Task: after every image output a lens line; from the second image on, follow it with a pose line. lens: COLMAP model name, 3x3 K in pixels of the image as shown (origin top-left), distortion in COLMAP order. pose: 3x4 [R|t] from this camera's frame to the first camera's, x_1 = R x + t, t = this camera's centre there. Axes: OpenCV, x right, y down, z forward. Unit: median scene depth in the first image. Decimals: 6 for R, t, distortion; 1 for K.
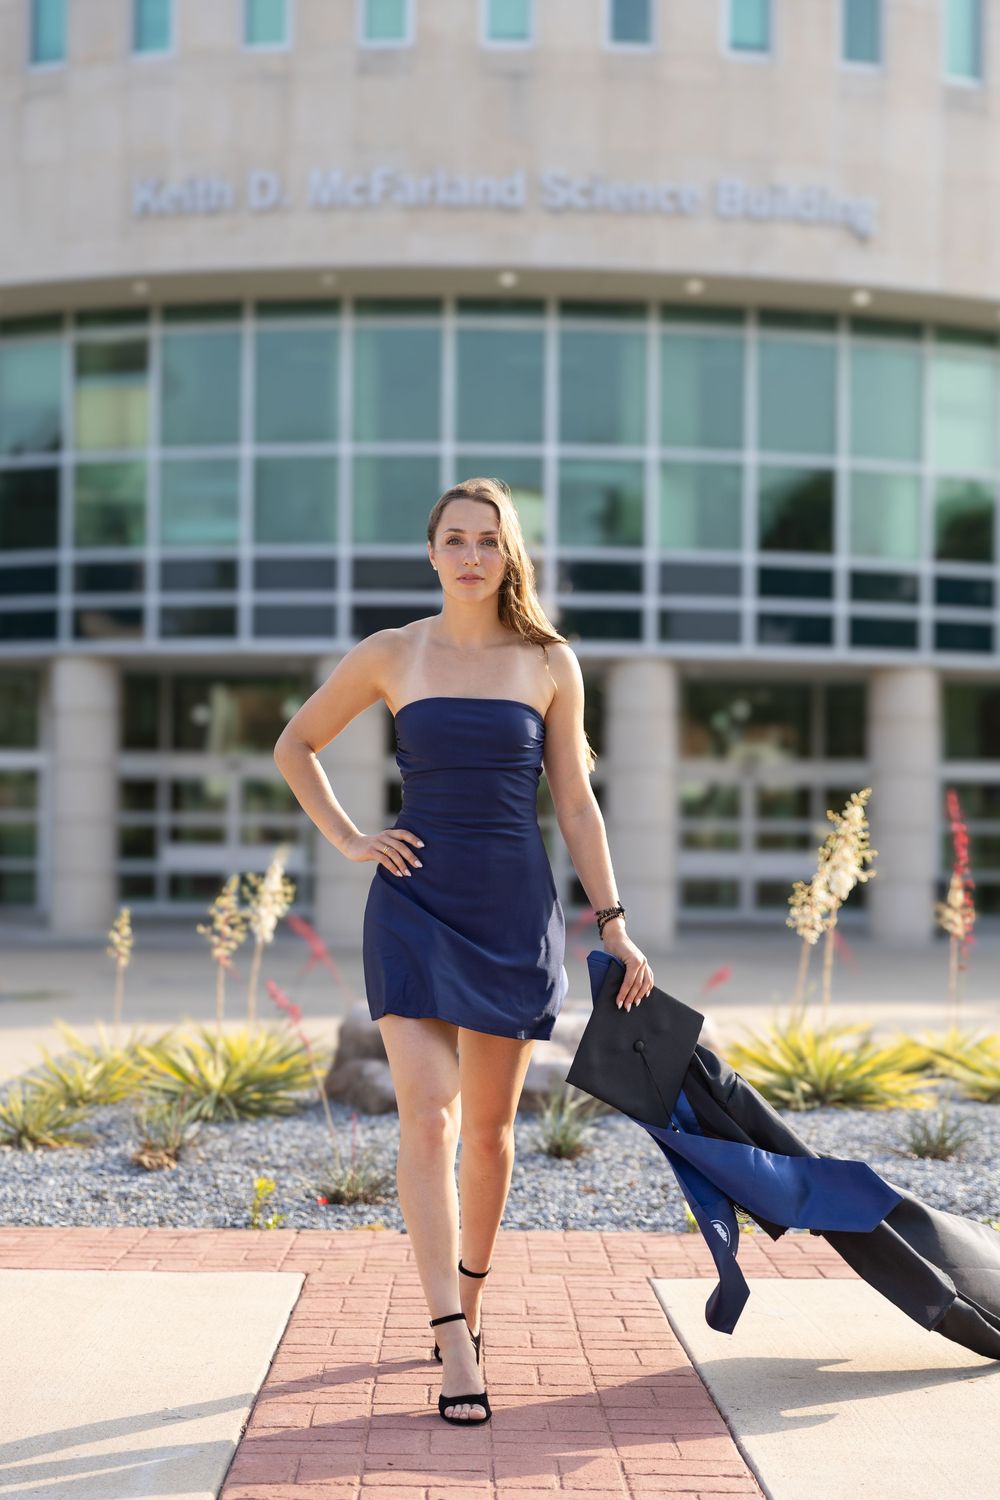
lens RADIAL K [[2537.5, 0, 500.0], [0, 2537.5, 750.0], [0, 0, 1]] dist [0.037315, 0.018707]
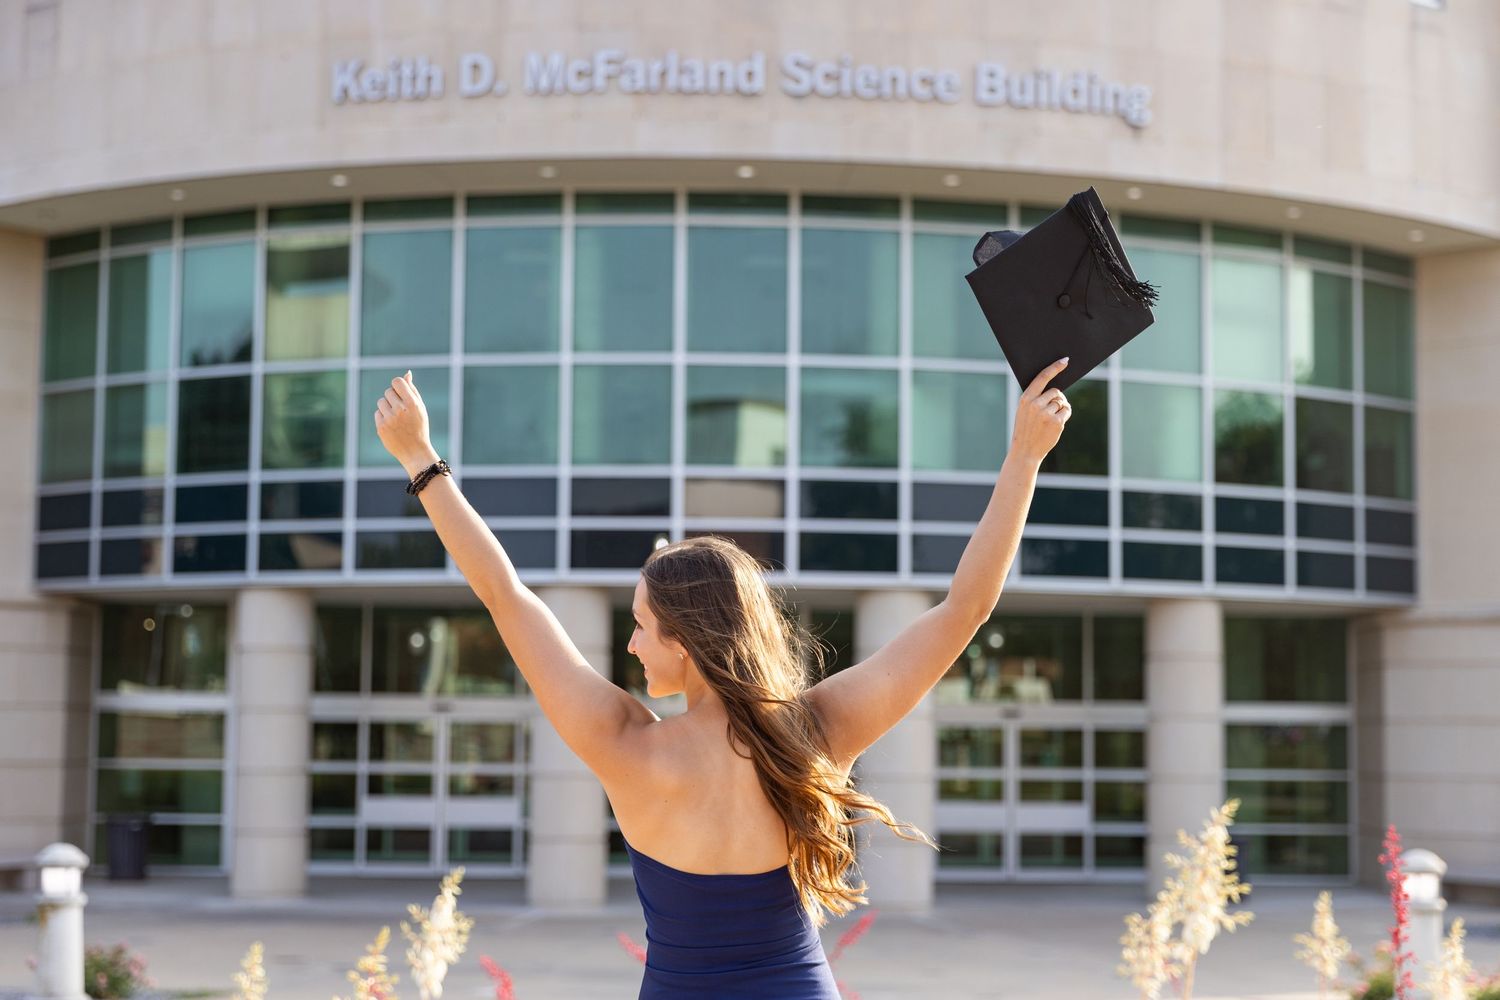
lens RADIAL K [[2528.2, 0, 750.0], [0, 2528.2, 500.0], [0, 0, 1]] dist [0.009980, -0.028889]
pose [[0.999981, -0.000105, 0.006235, -0.000964], [0.000504, 0.997955, -0.063919, -0.010793], [-0.006215, 0.063921, 0.997936, 0.105717]]
